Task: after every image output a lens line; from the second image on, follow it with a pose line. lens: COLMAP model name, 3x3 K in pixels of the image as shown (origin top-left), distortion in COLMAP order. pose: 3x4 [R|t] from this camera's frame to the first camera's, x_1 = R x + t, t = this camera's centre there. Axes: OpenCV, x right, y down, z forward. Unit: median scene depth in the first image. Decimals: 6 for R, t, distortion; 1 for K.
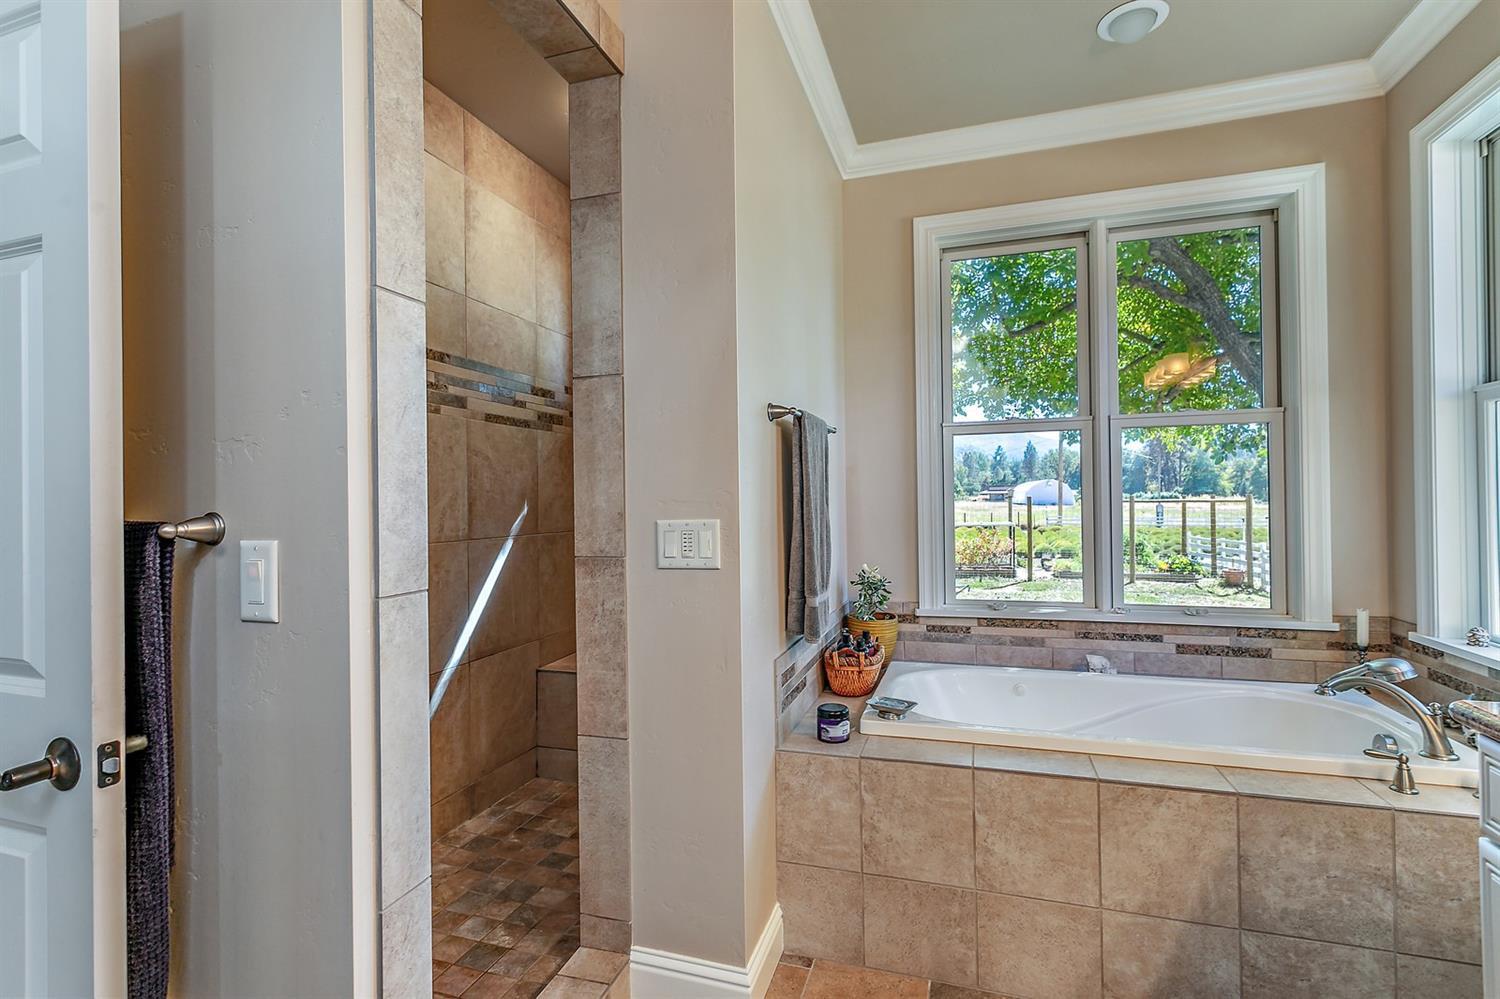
lens RADIAL K [[715.2, 0, 745.5], [0, 715.2, 488.5], [0, 0, 1]] dist [0.001607, 0.001109]
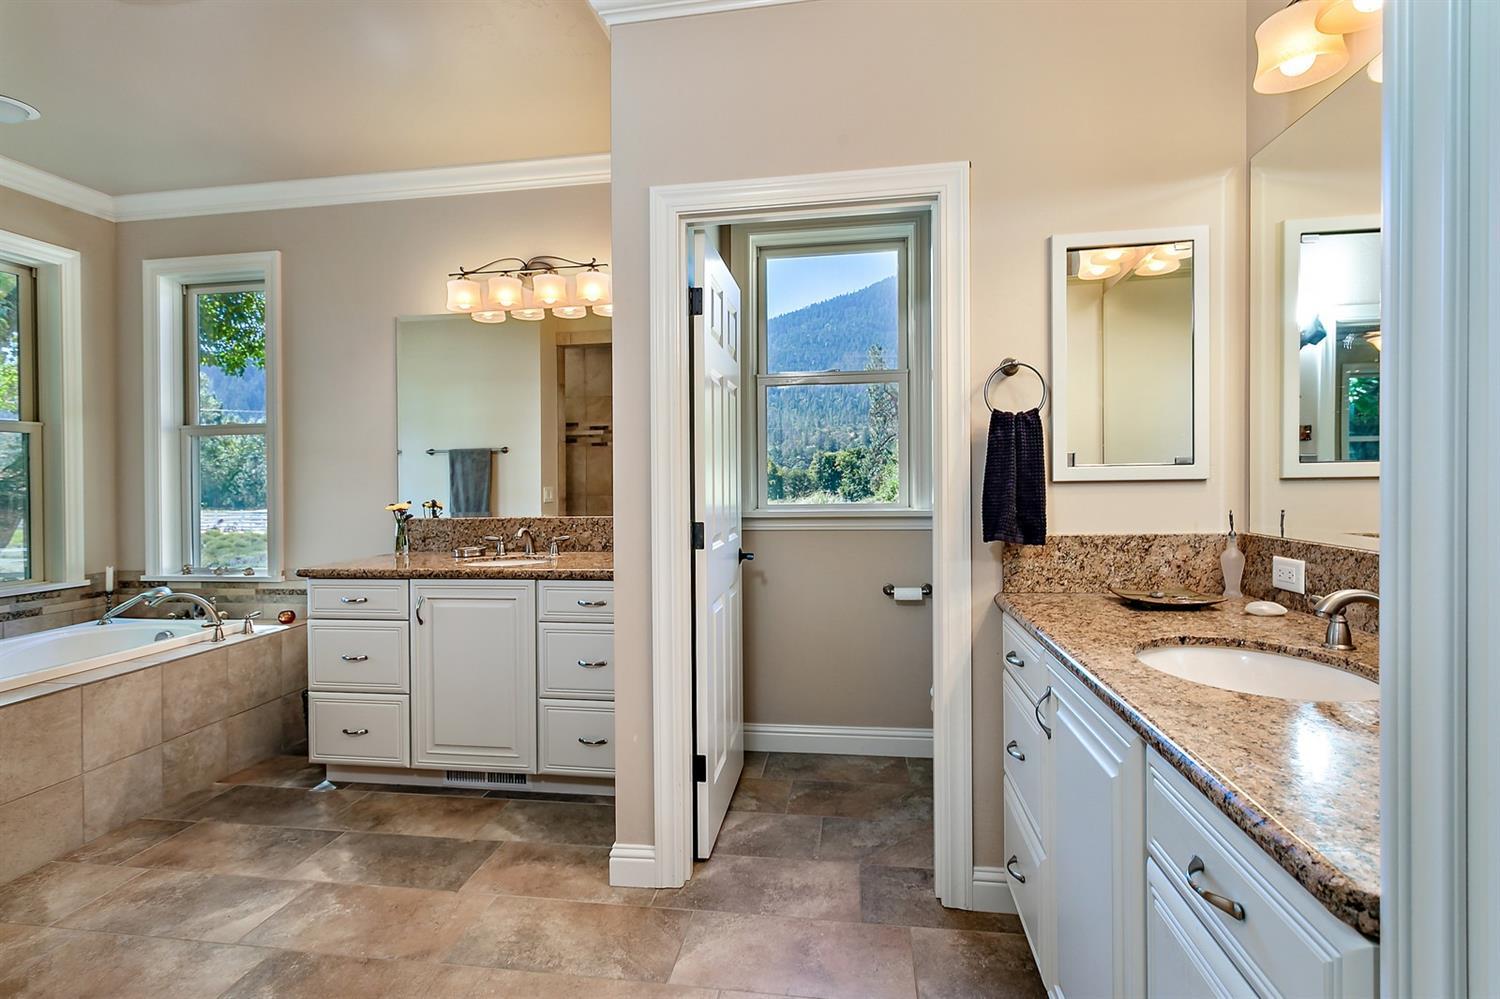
lens RADIAL K [[715.2, 0, 747.8], [0, 715.2, 490.7], [0, 0, 1]] dist [0.001607, 0.001109]
pose [[-0.166287, 0.001693, 0.986076, -0.821358], [0.002672, 0.999996, -0.001266, 0.016724], [-0.986074, 0.002424, -0.166291, -0.056476]]
